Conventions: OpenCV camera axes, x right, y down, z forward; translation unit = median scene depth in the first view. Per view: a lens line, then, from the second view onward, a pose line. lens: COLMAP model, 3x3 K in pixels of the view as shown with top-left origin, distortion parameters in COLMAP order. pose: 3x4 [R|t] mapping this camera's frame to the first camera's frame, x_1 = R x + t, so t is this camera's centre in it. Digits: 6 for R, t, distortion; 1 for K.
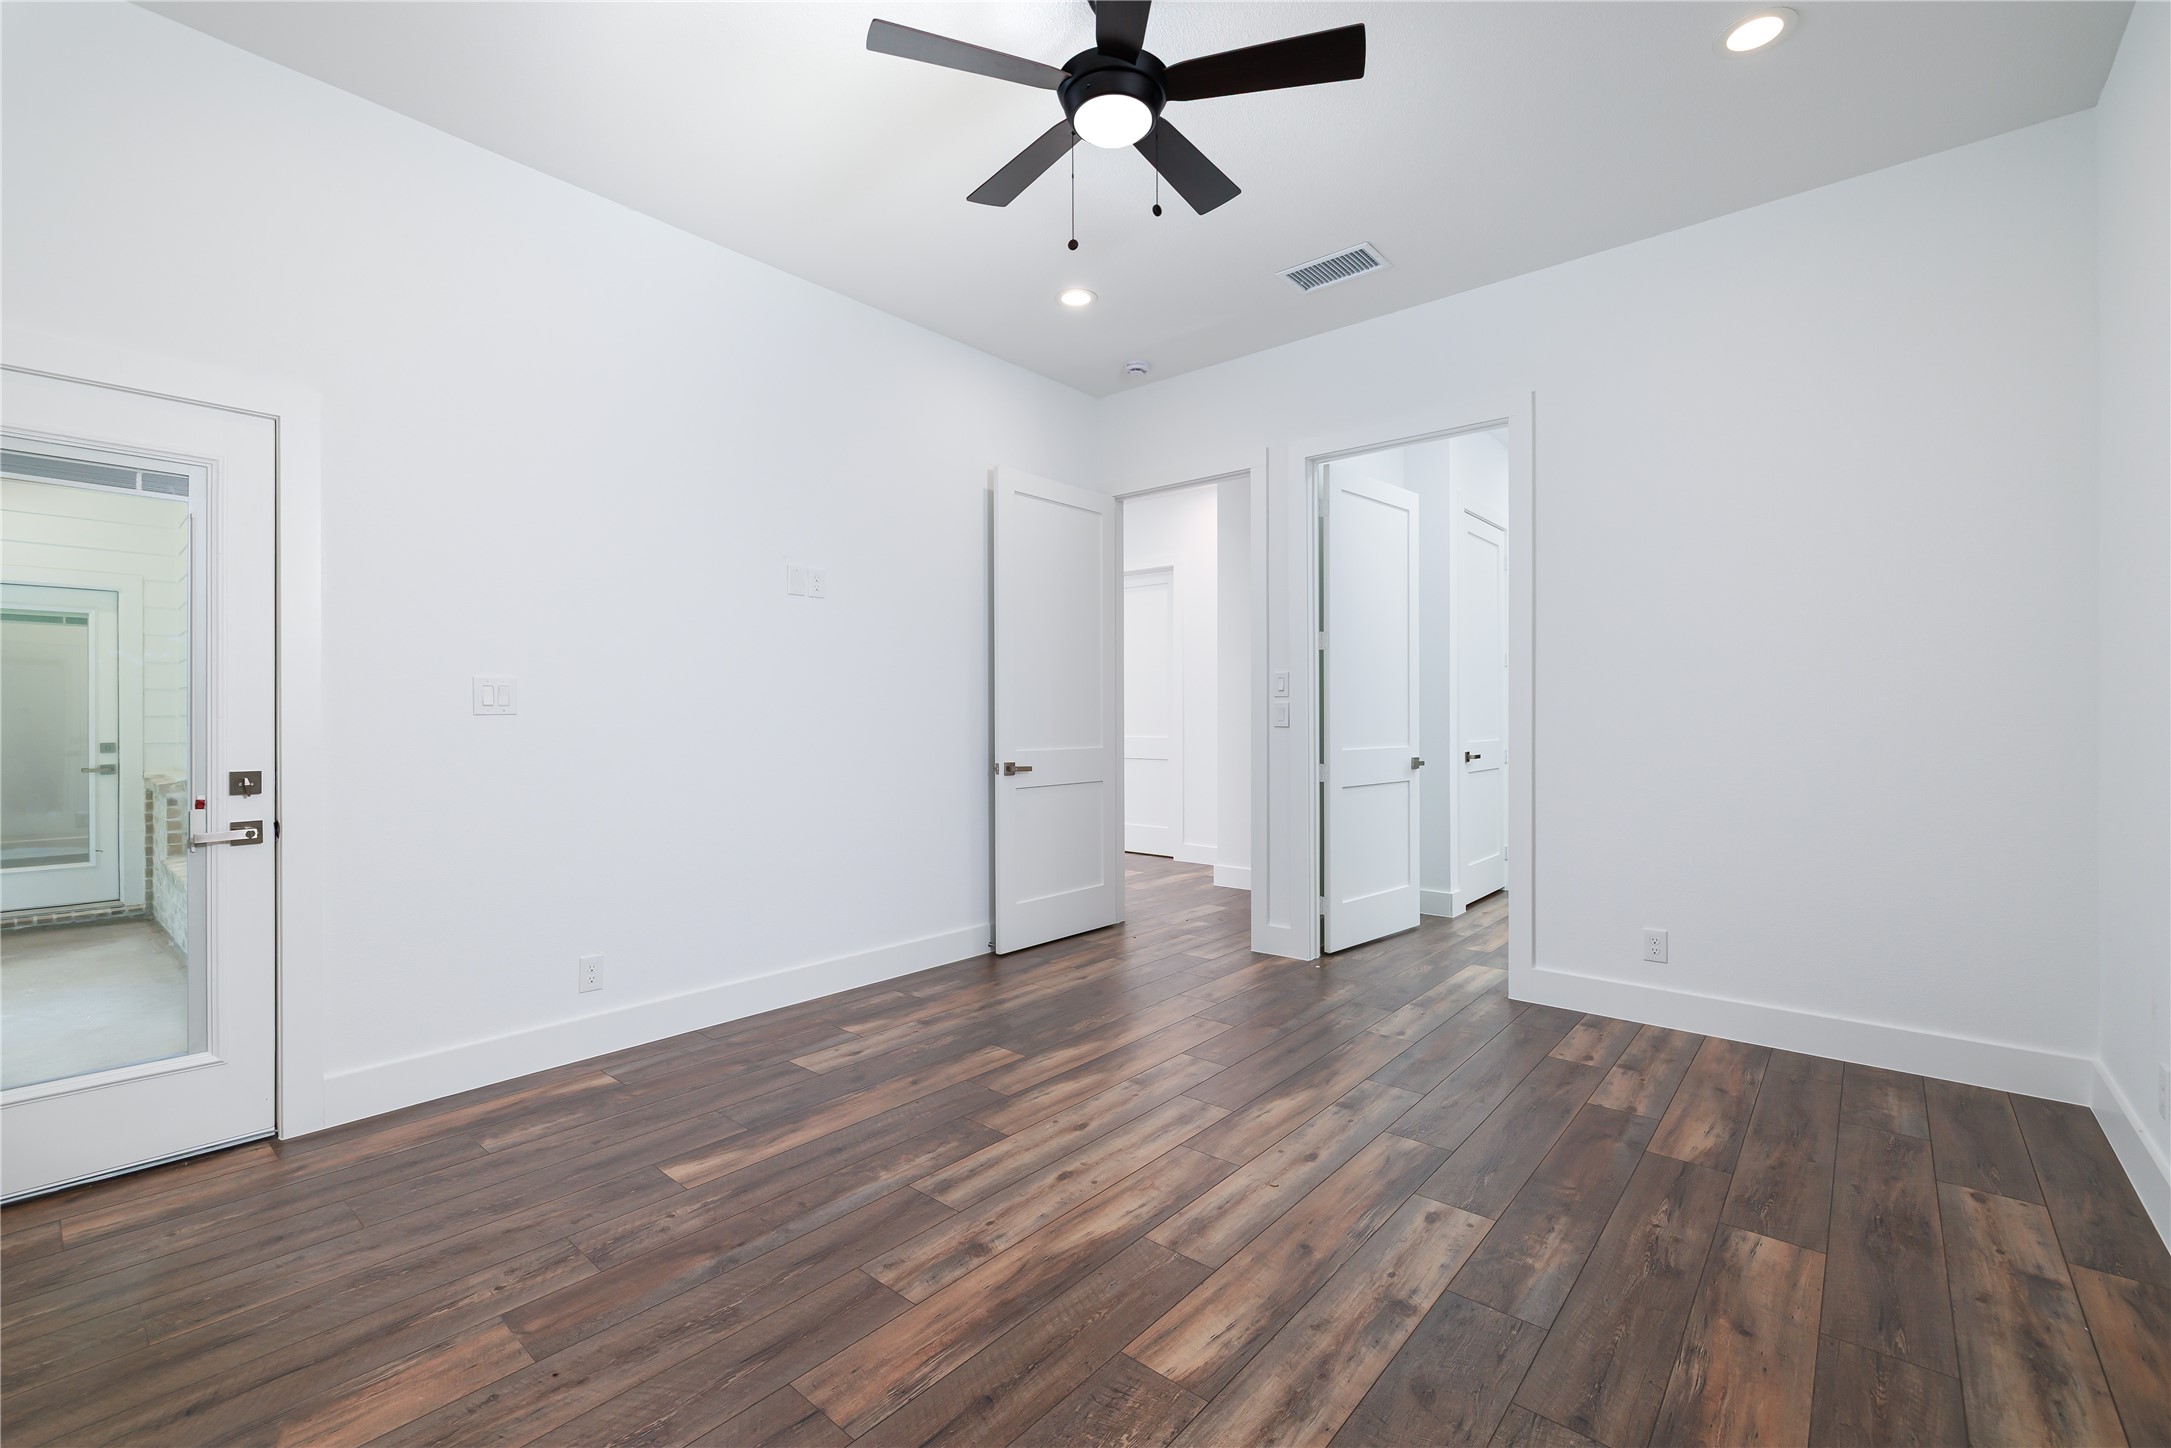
lens RADIAL K [[917.1, 0, 1063.0], [0, 917.1, 719.4], [0, 0, 1]] dist [-0.004289, 0.001330]
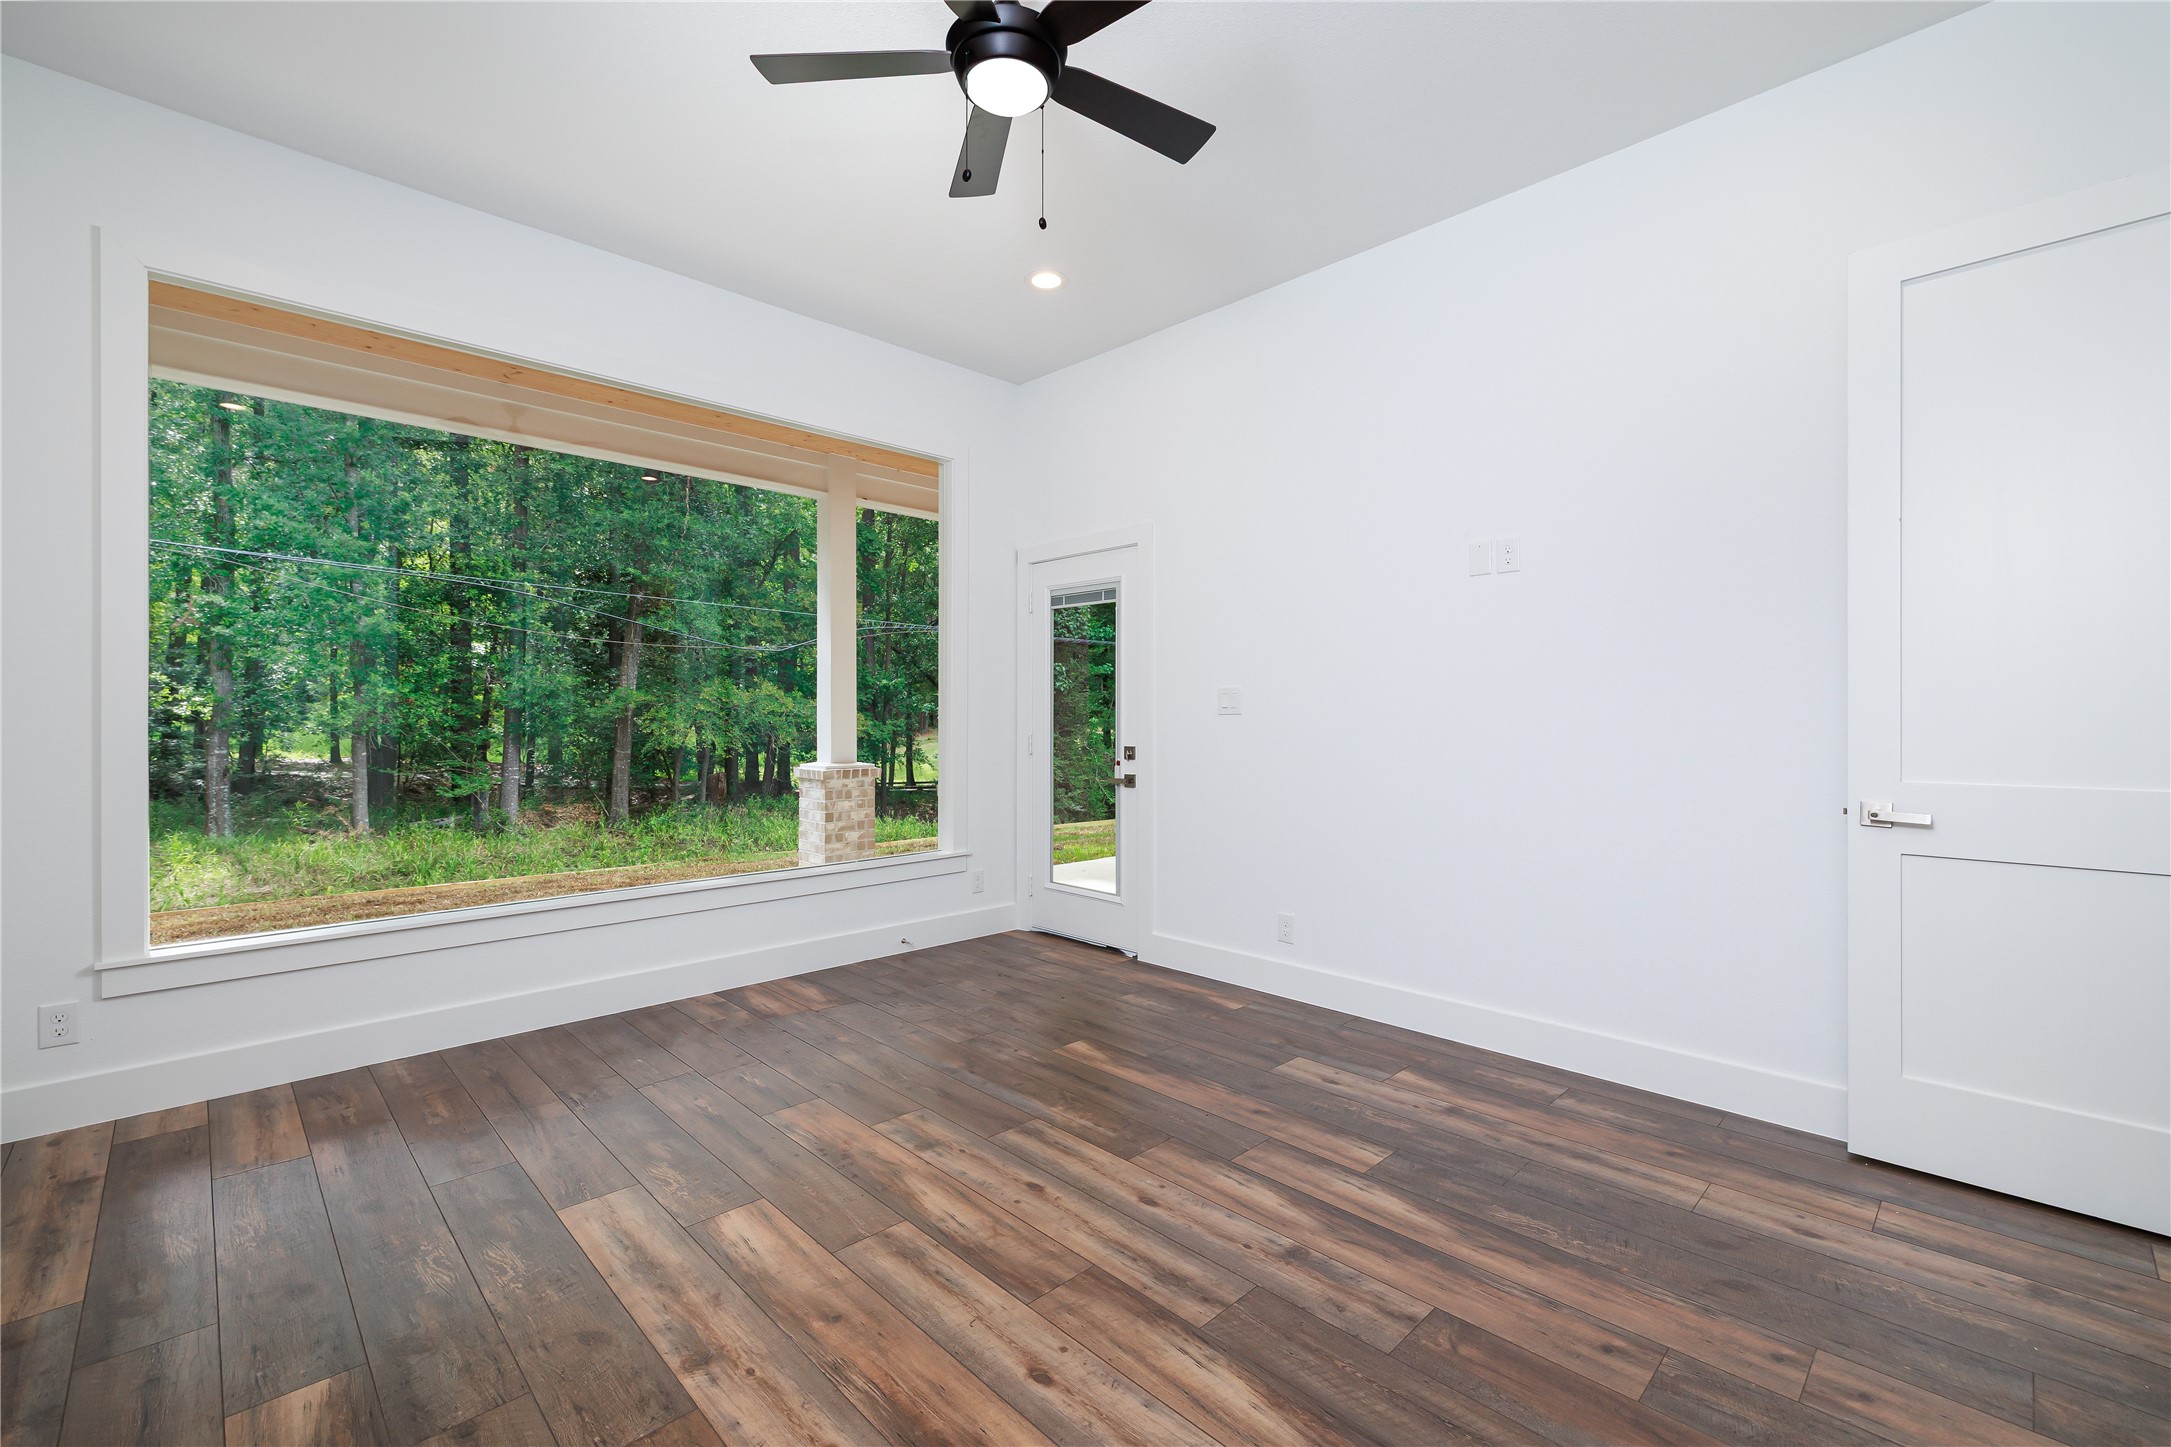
lens RADIAL K [[917.1, 0, 1086.6], [0, 917.1, 712.8], [0, 0, 1]] dist [-0.004289, 0.001330]
pose [[-0.071224, -0.002373, -0.997457, 0.938320], [-0.001955, 0.999996, -0.002240, -0.005273], [0.997458, 0.001790, -0.071229, 1.082473]]
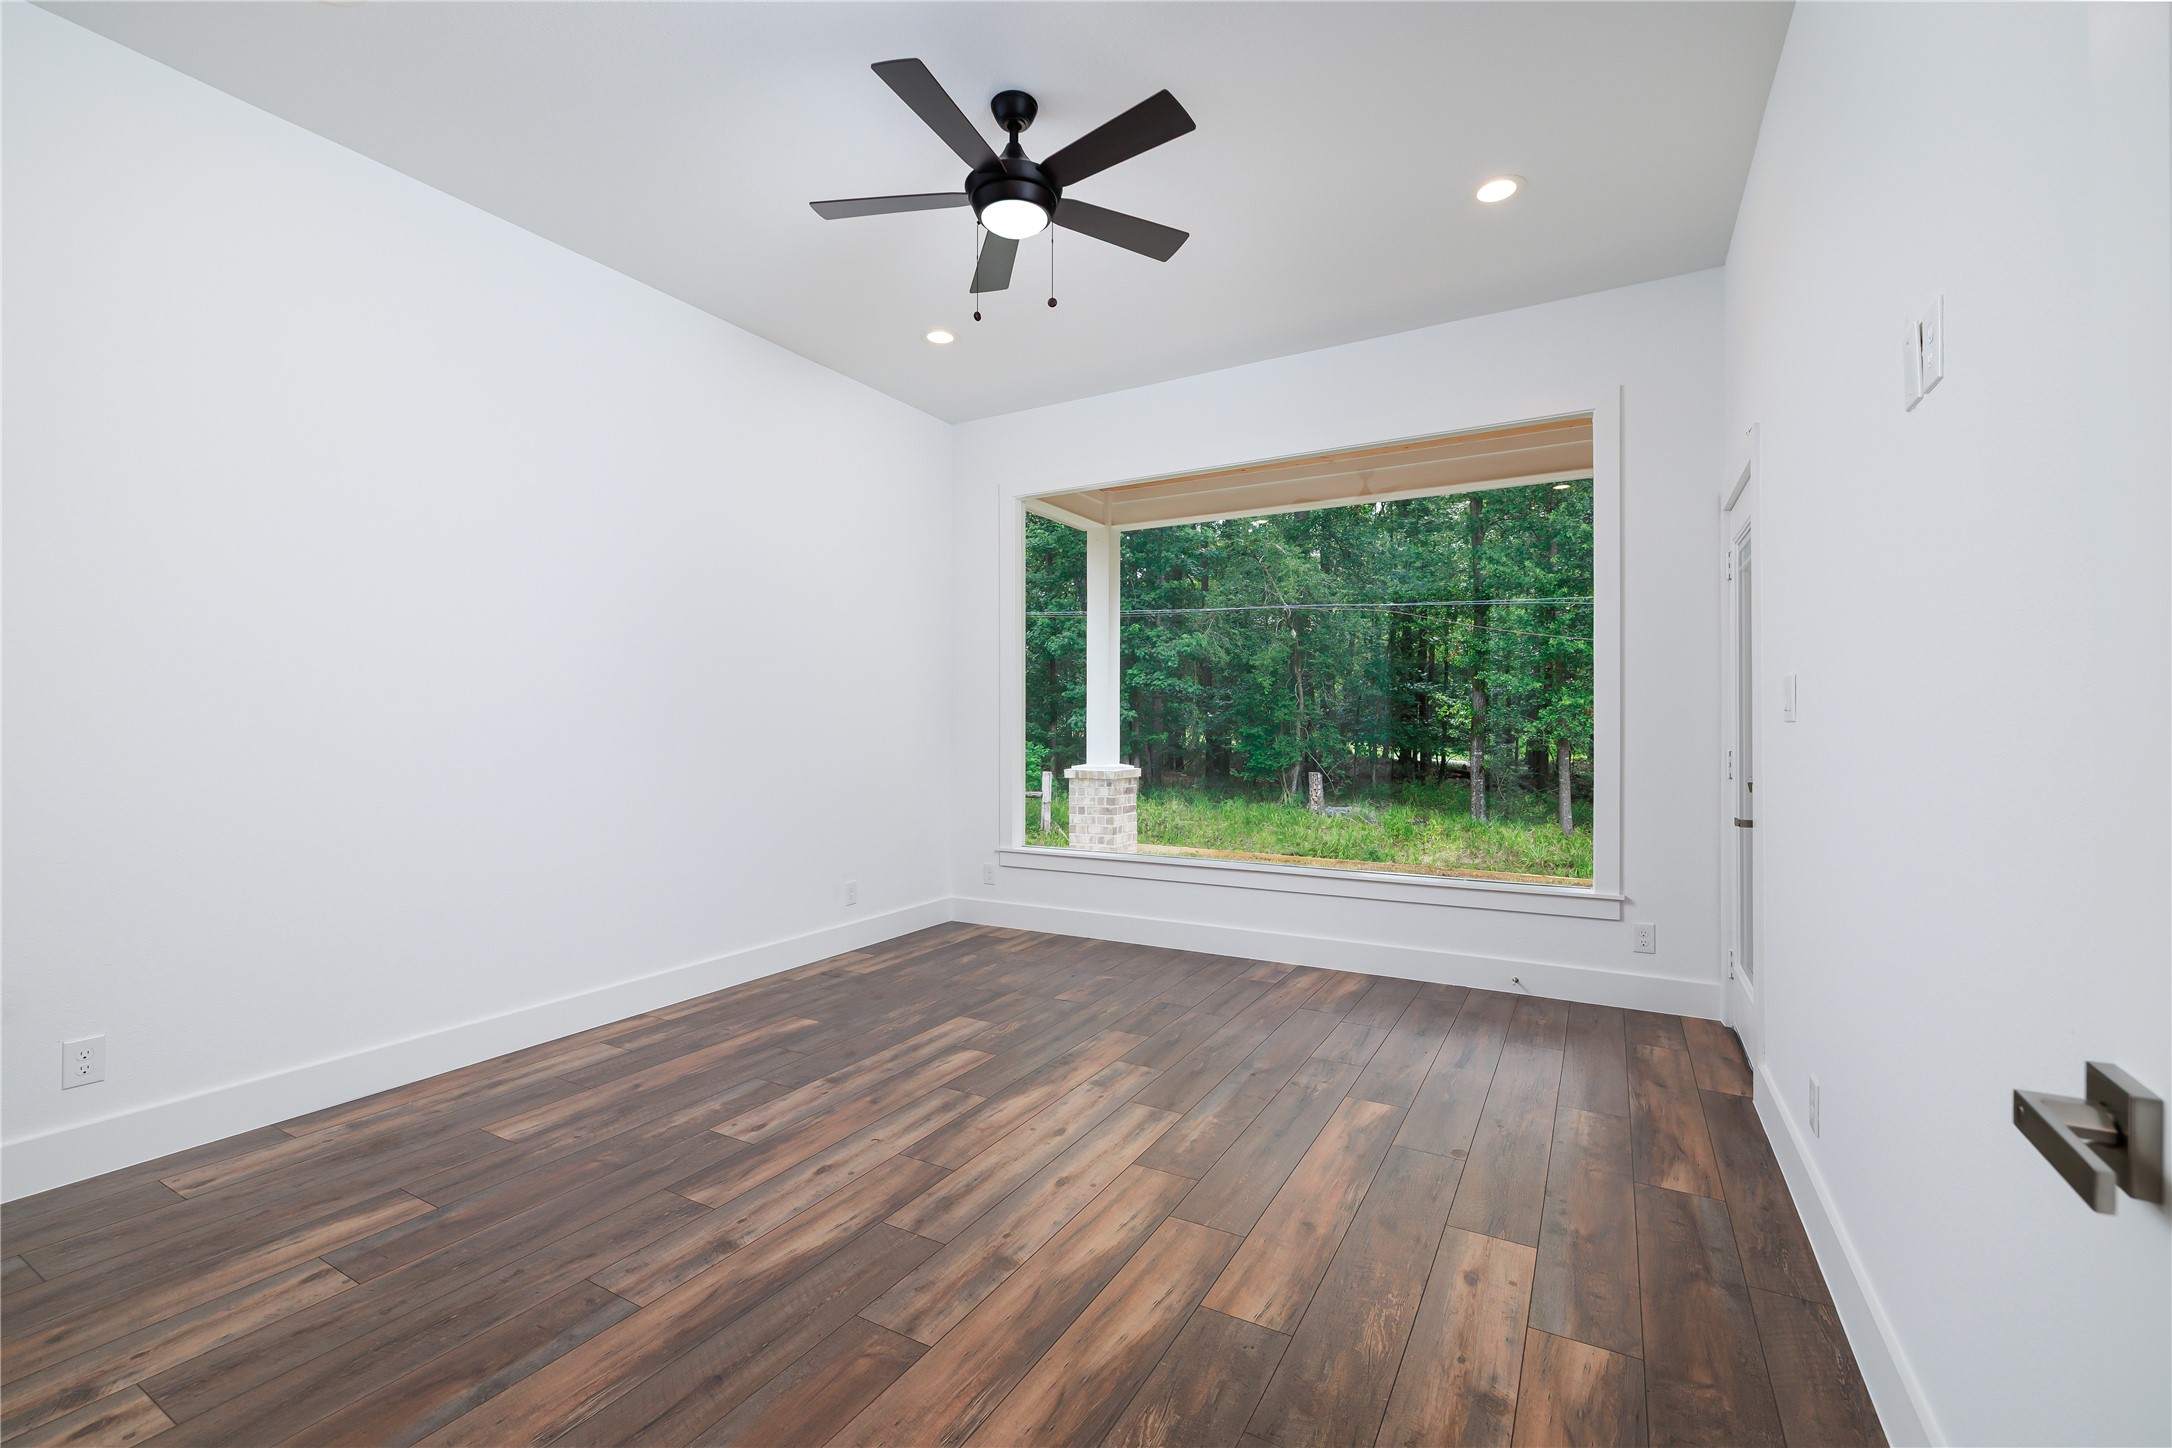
lens RADIAL K [[917.5, 0, 1080.0], [0, 917.5, 722.2], [0, 0, 1]] dist [-0.004289, 0.001330]
pose [[-0.978446, 0.001057, -0.206498, 0.203464], [0.001257, 0.999999, -0.000837, -0.007752], [0.206497, -0.001079, -0.978447, 2.038063]]
